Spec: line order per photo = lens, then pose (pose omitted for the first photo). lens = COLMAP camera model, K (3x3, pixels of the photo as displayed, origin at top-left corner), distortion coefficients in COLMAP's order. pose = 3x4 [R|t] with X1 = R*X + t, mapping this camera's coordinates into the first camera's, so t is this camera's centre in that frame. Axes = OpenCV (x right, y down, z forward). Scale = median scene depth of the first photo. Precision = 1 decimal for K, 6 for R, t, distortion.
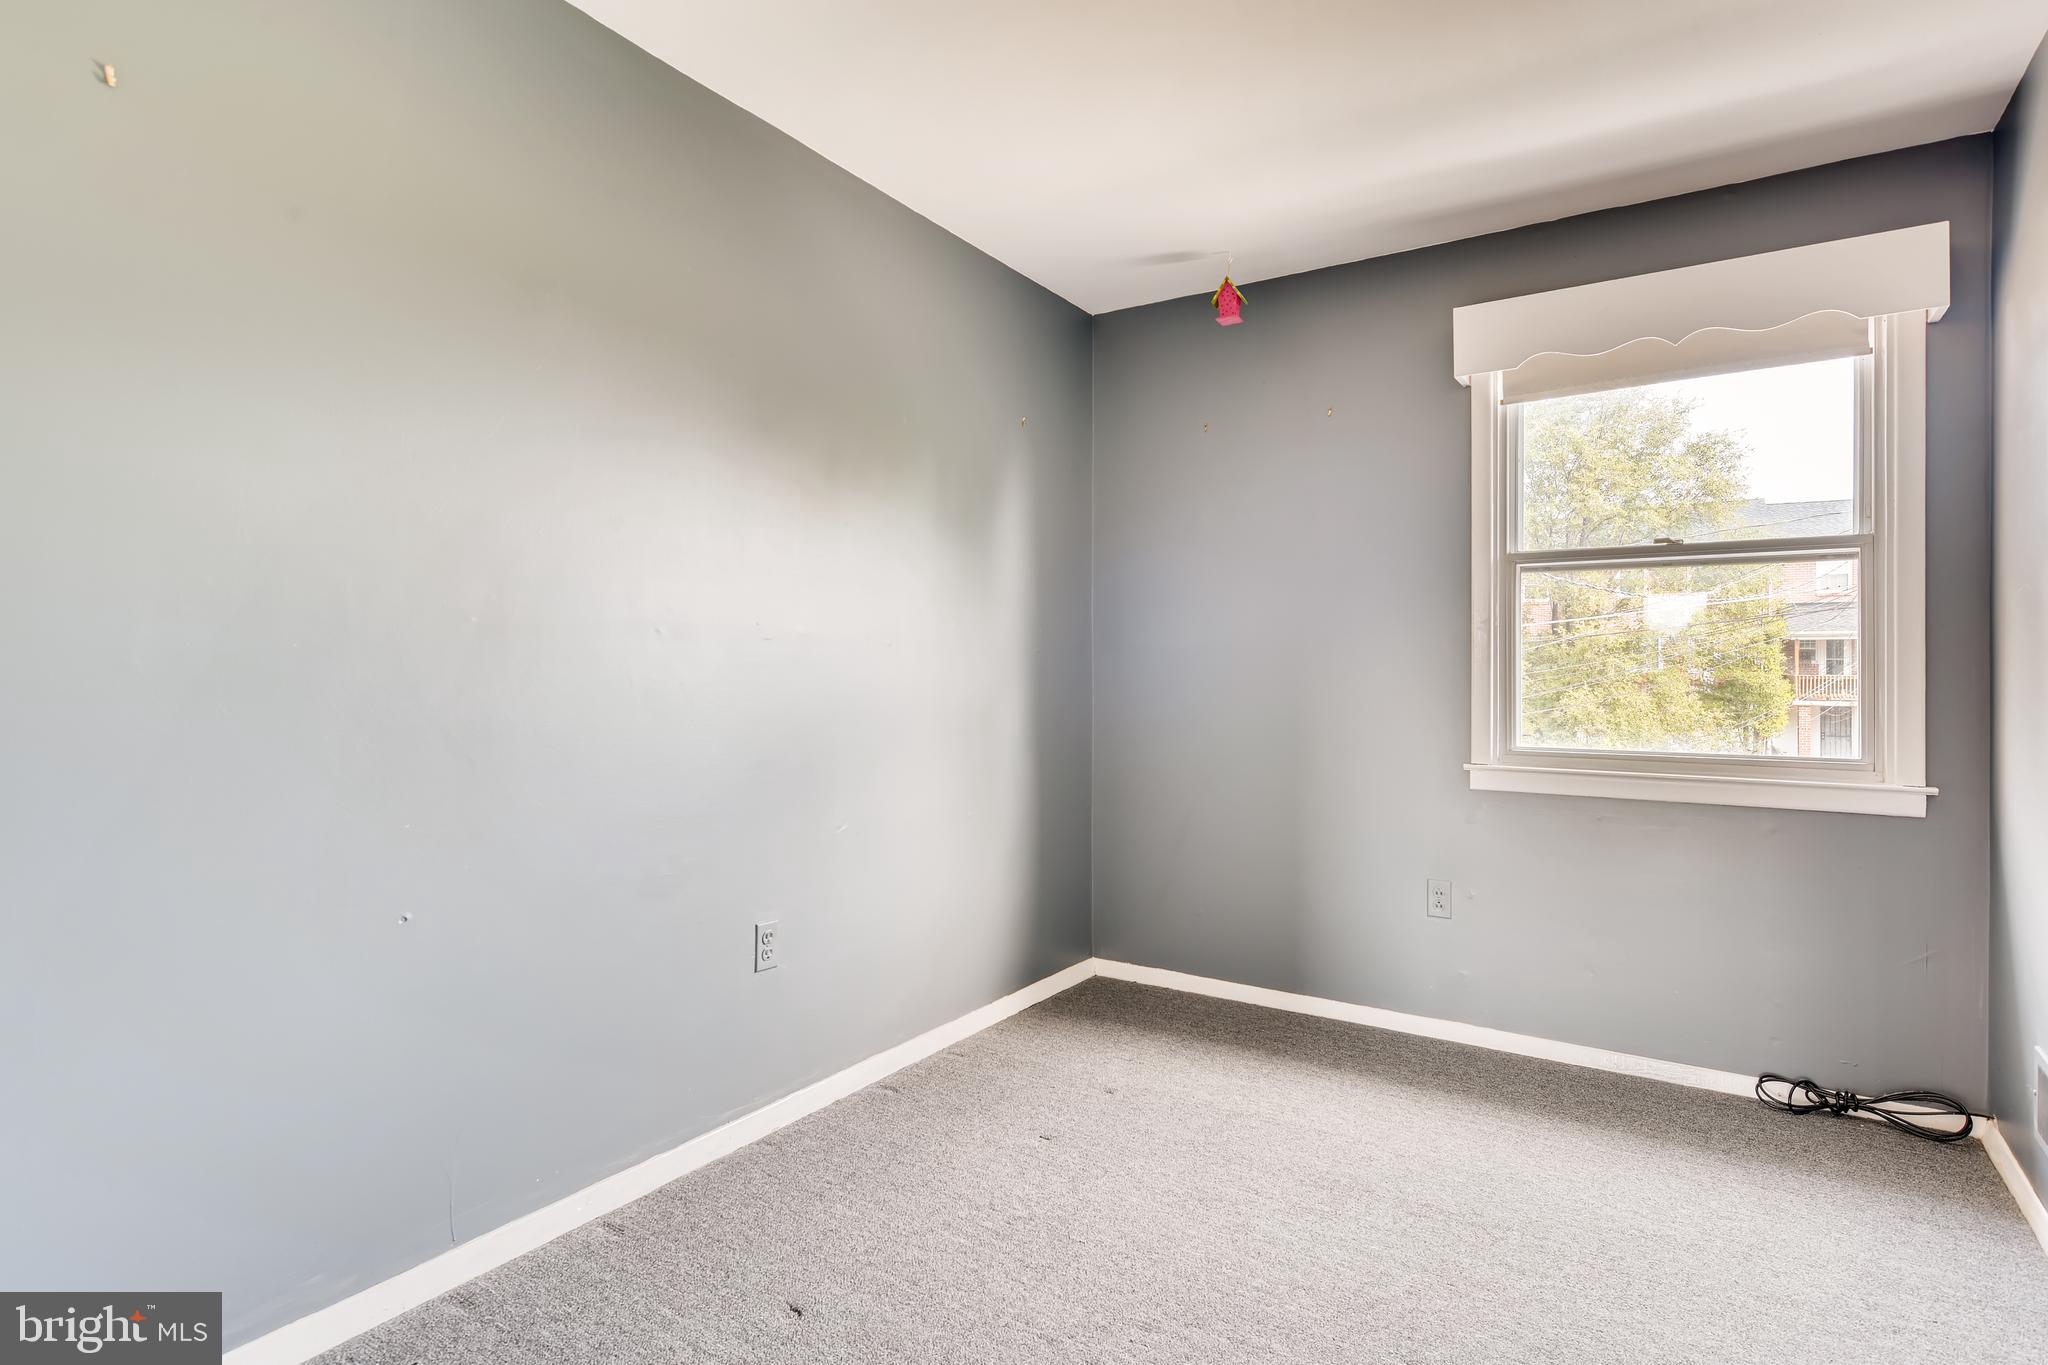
lens RADIAL K [[1053.0, 0, 1025.7], [0, 1053.0, 694.6], [0, 0, 1]] dist [-0.003171, 0.001243]
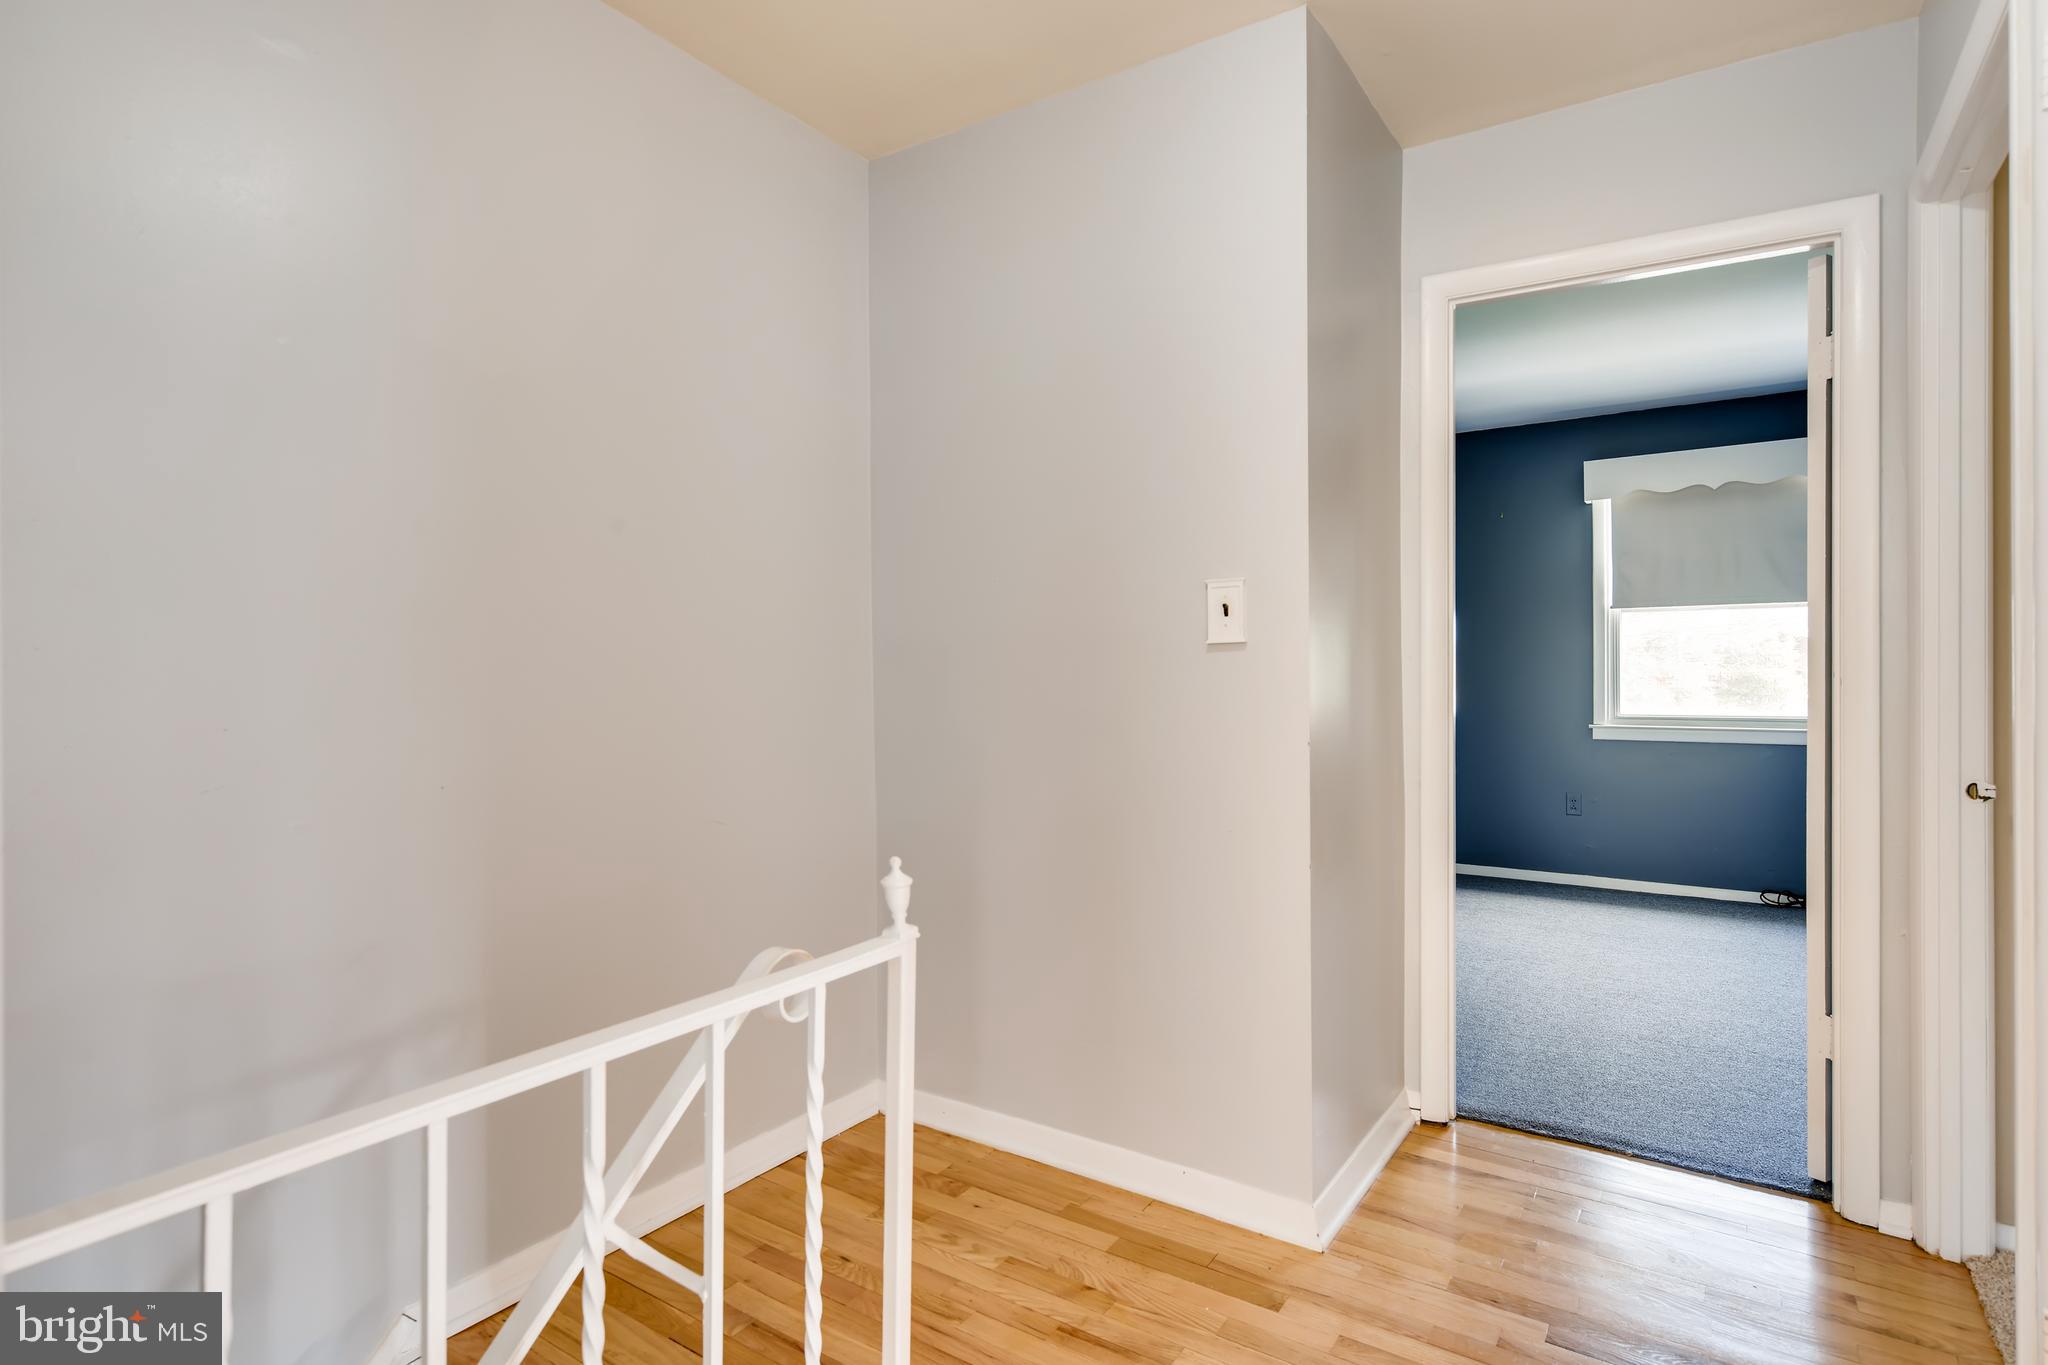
lens RADIAL K [[1053.0, 0, 1010.2], [0, 1053.0, 686.5], [0, 0, 1]] dist [-0.003171, 0.001243]
pose [[0.999794, 0.000131, -0.020316, -0.494108], [-0.000214, 0.999992, -0.004091, 0.010326], [0.020315, 0.004094, 0.999785, -0.738047]]
